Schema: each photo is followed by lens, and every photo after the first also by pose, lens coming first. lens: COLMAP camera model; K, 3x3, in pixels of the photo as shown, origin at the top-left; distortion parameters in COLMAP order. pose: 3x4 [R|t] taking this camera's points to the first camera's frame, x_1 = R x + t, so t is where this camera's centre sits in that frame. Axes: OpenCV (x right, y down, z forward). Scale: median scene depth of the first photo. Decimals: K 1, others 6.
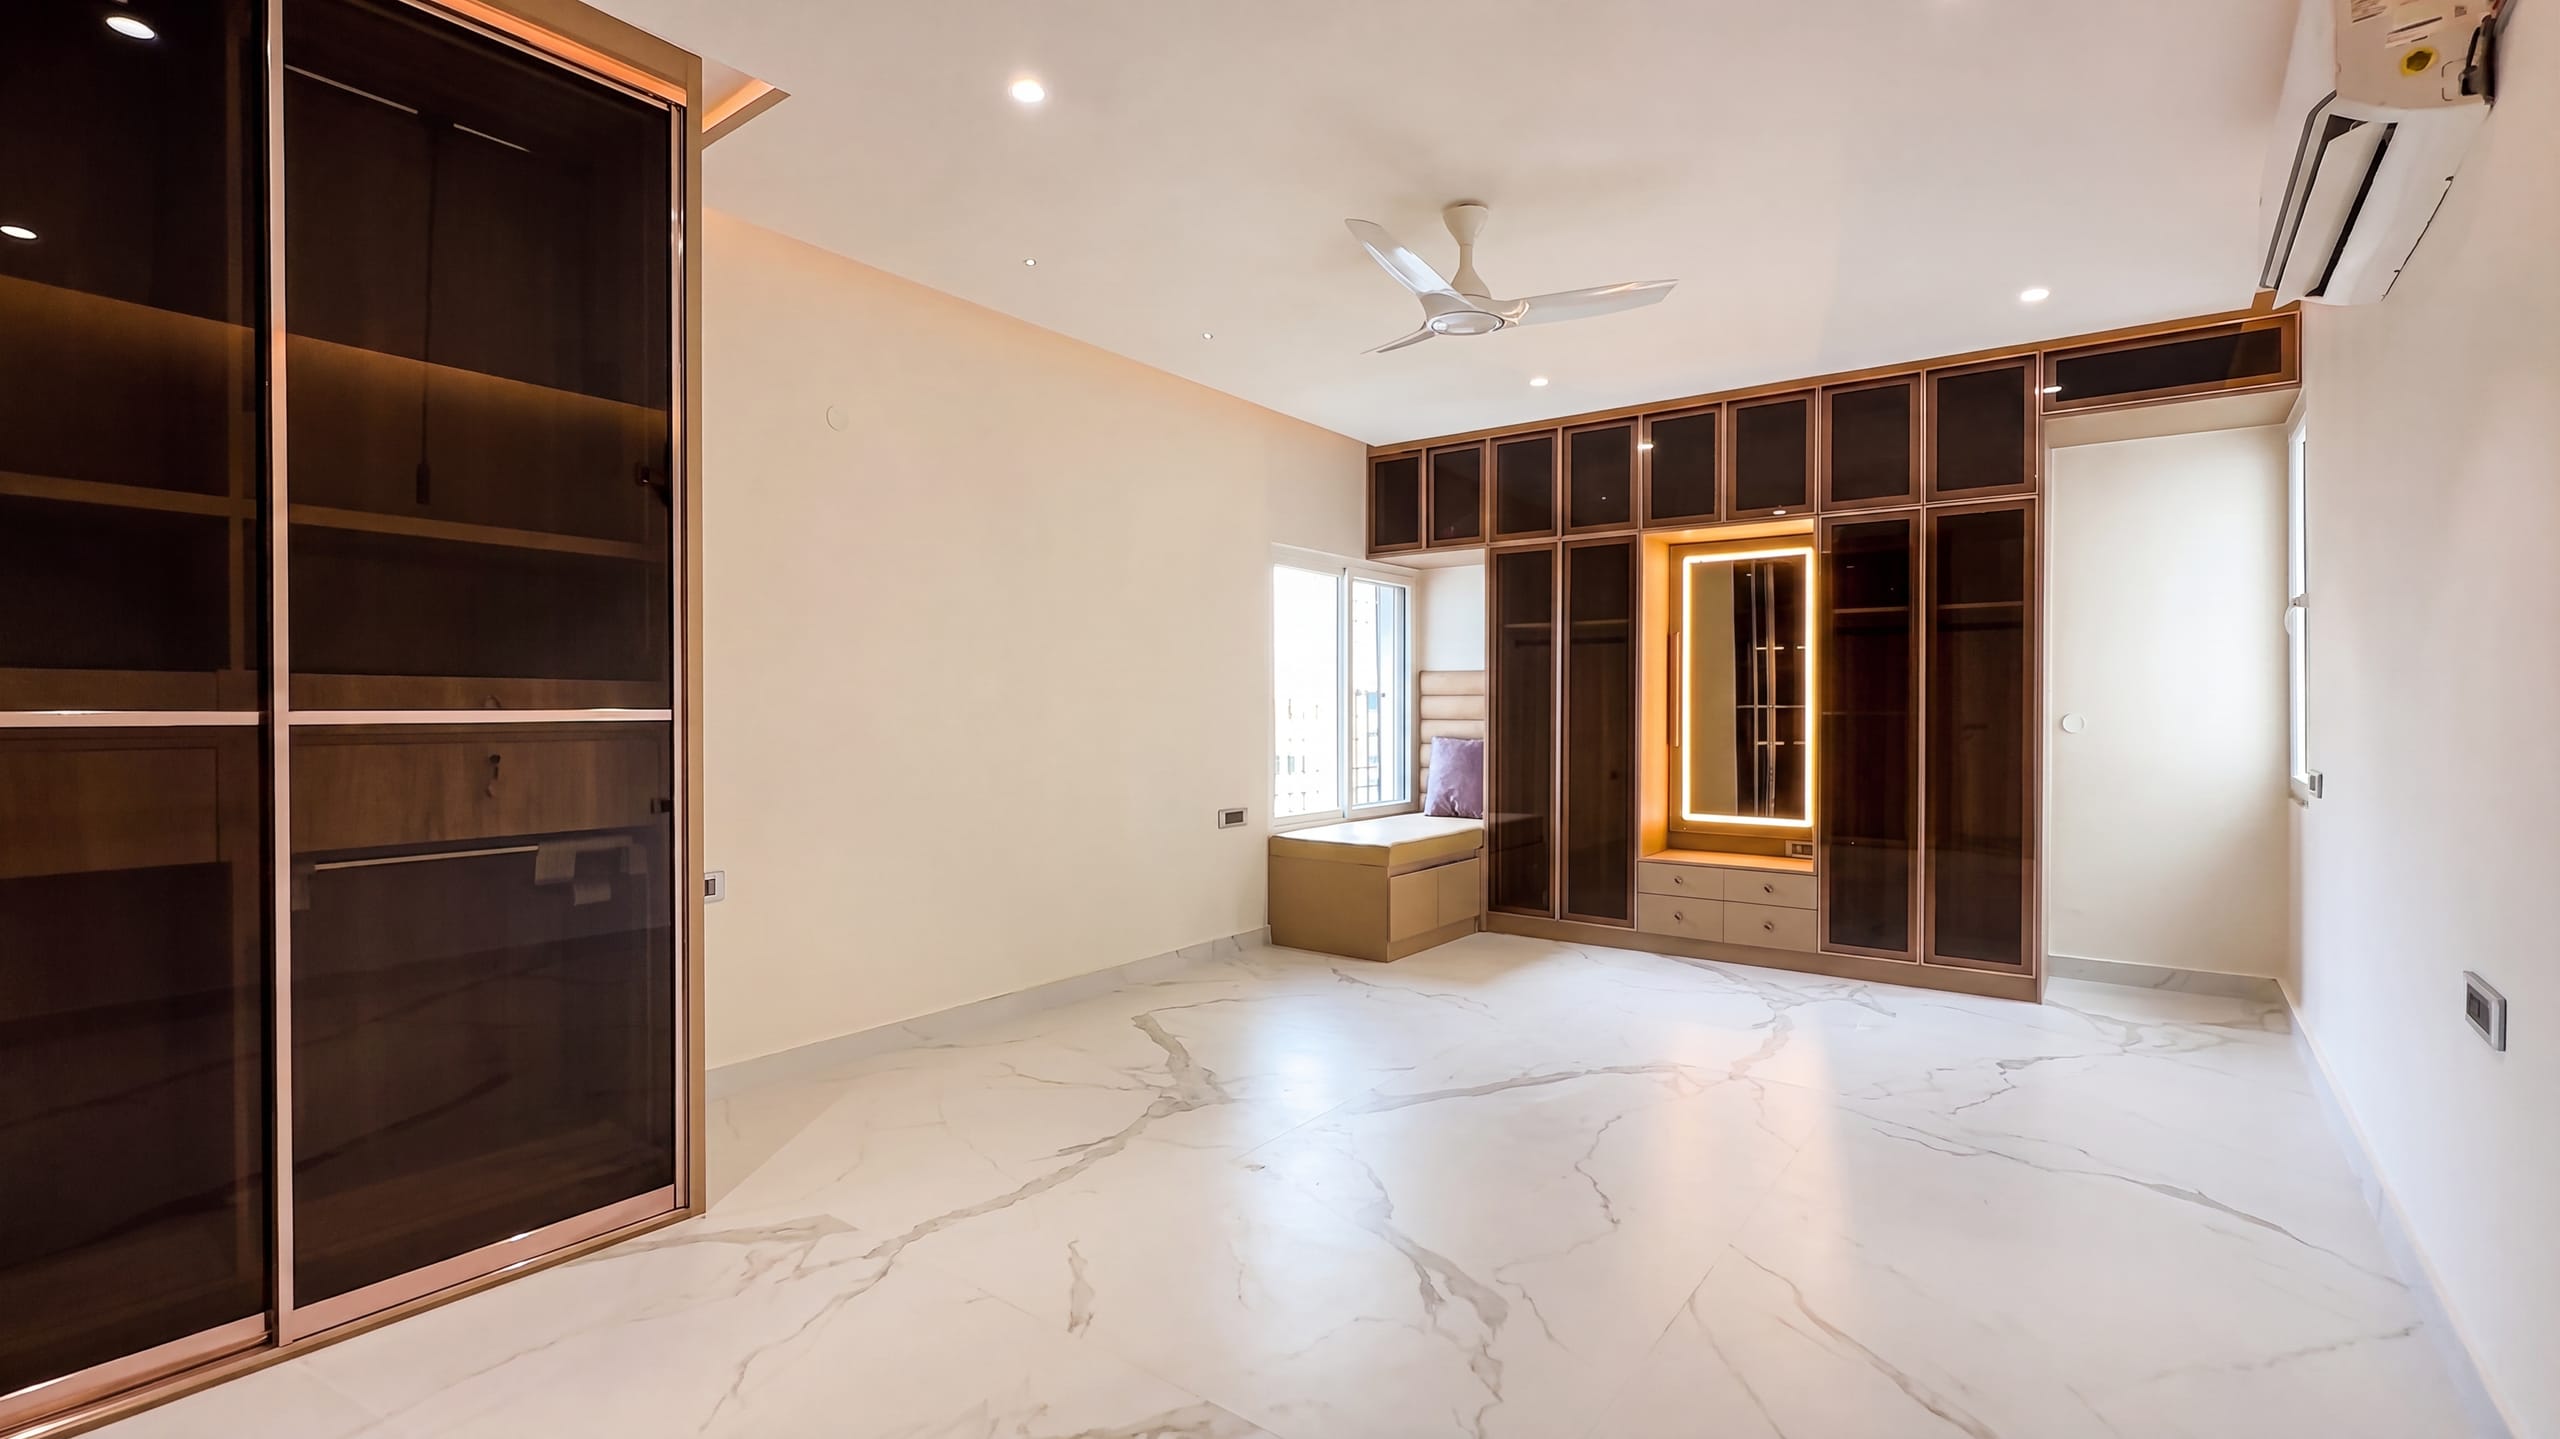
lens RADIAL K [[1126.8, 0, 1284.3], [0, 1126.8, 713.8], [0, 0, 1]] dist [-0.000584, 0.000251]
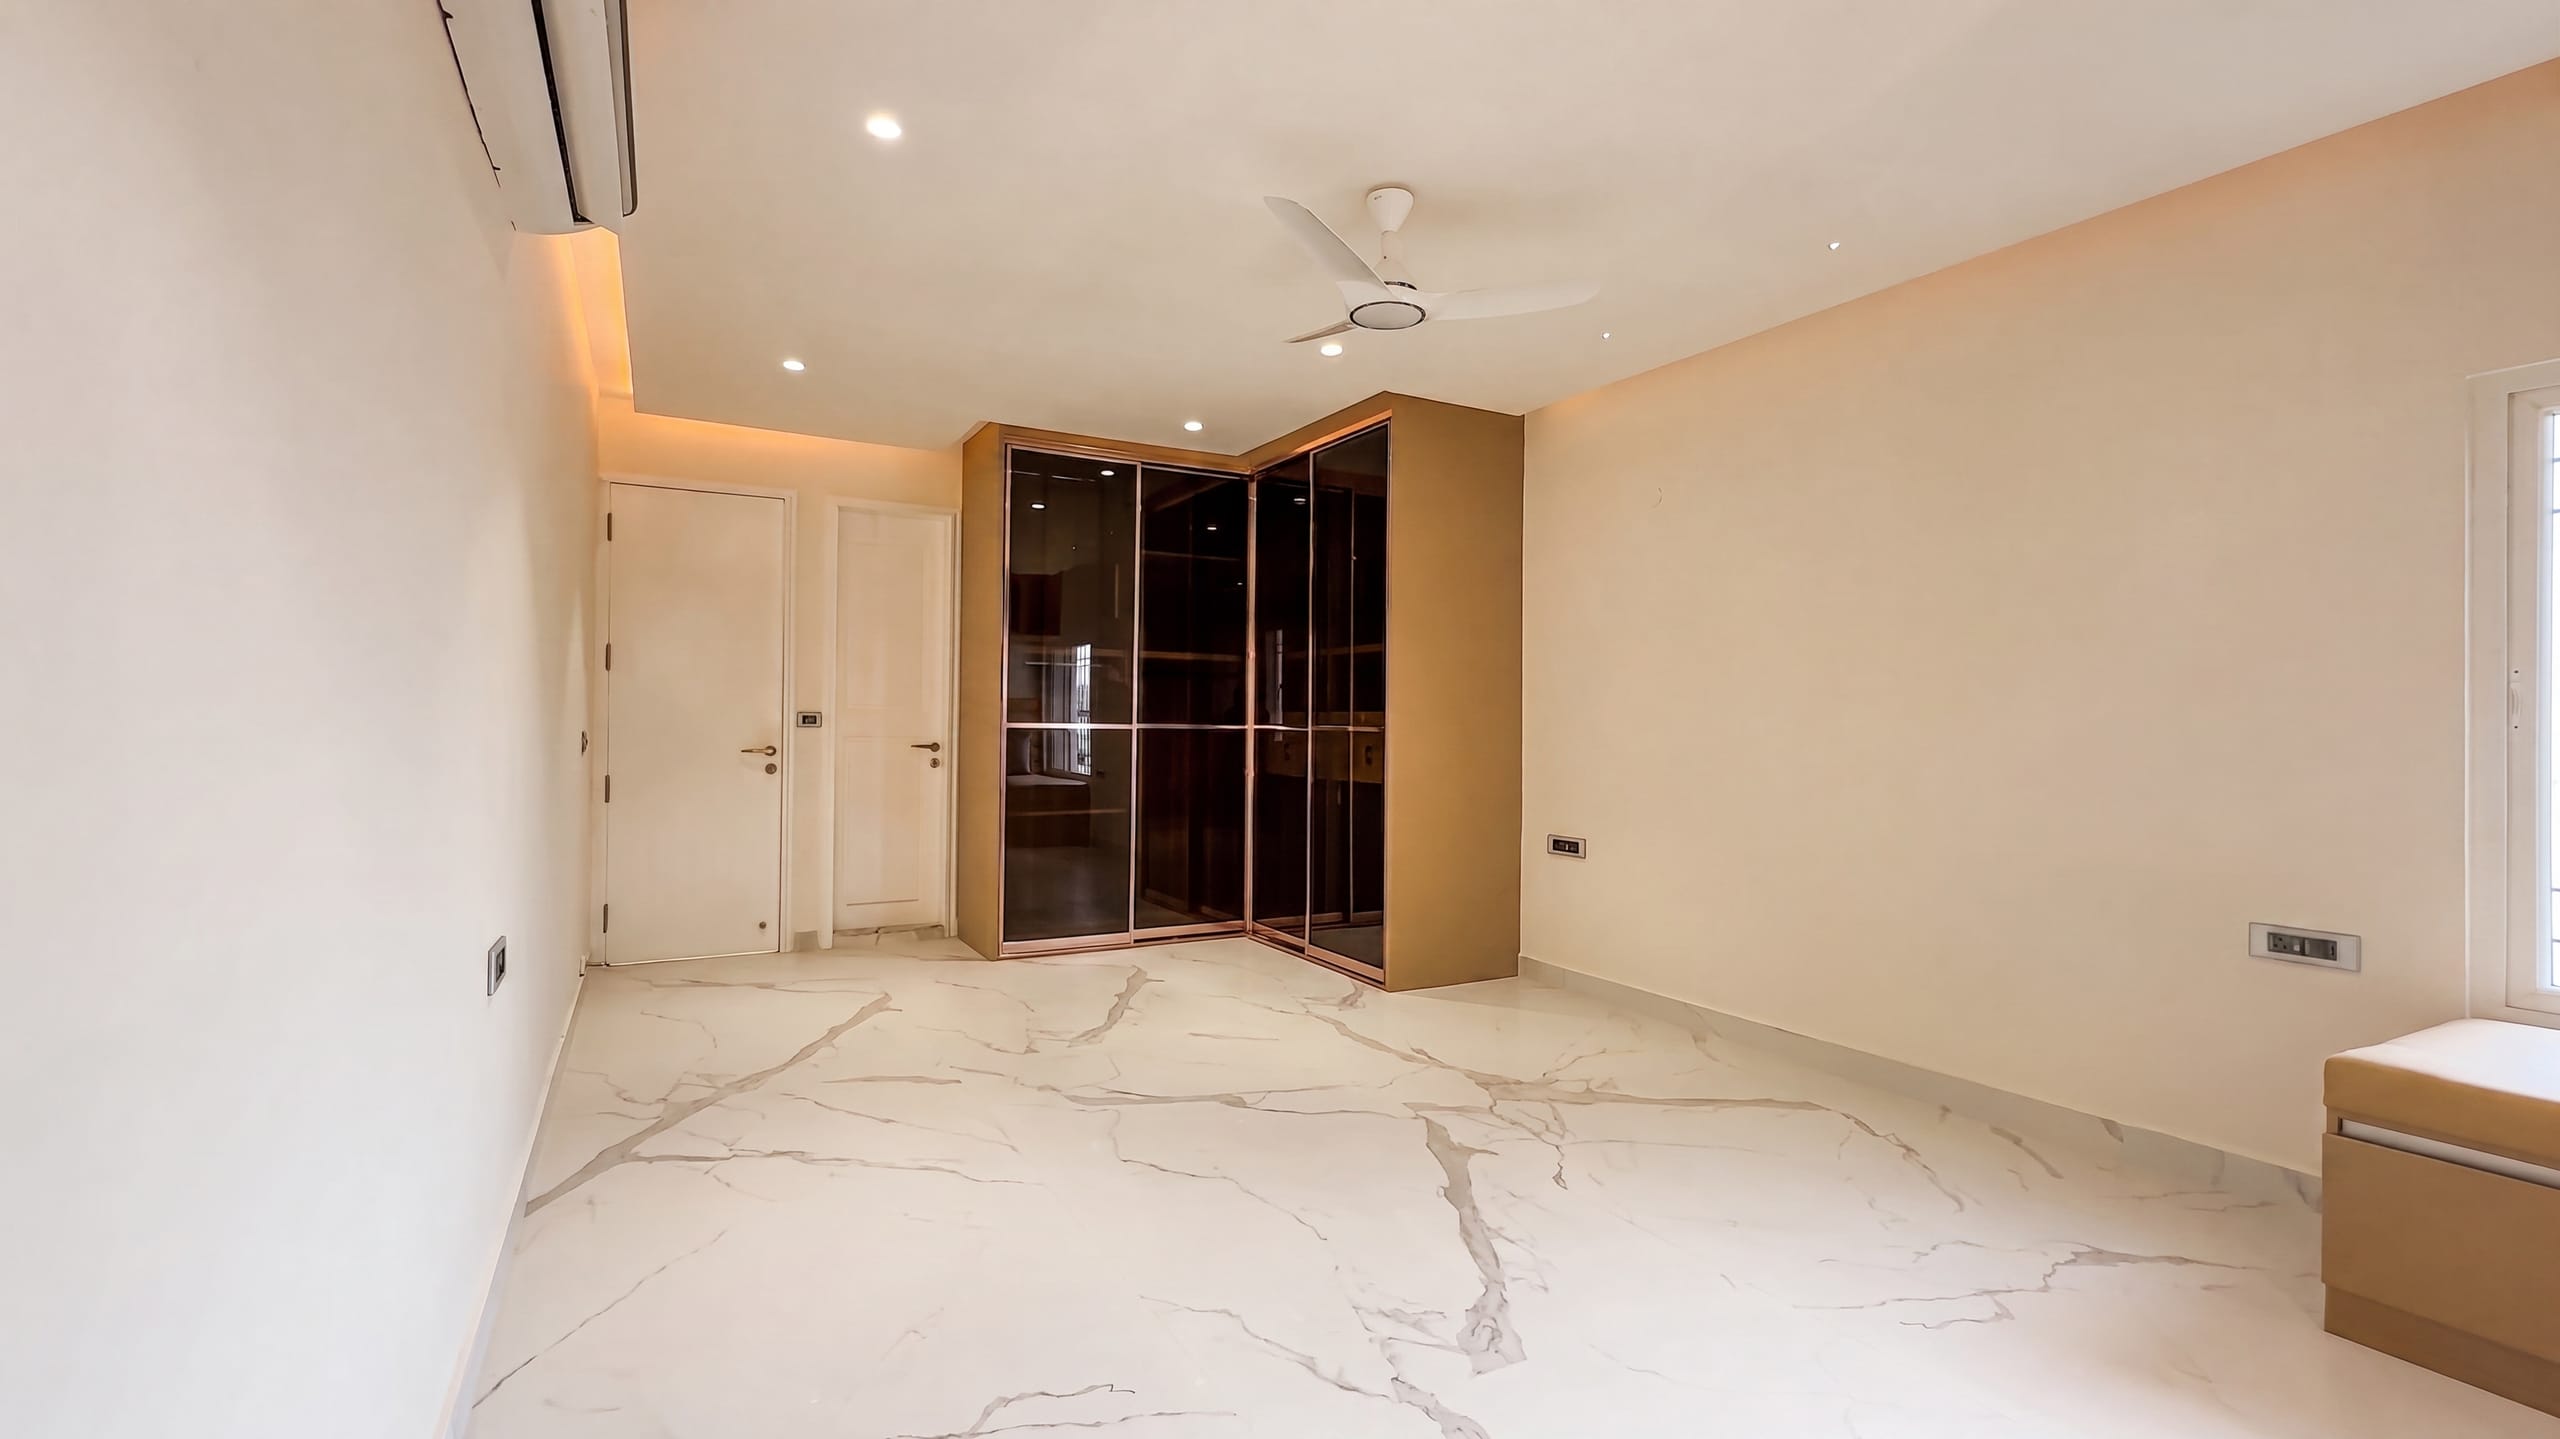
lens RADIAL K [[1126.8, 0, 1284.3], [0, 1126.8, 713.8], [0, 0, 1]] dist [-0.000584, 0.000251]
pose [[-0.406336, -0.009821, -0.913671, 1.210786], [-0.015282, 0.999875, -0.003951, -0.013080], [0.913596, 0.012357, -0.406436, 1.503053]]
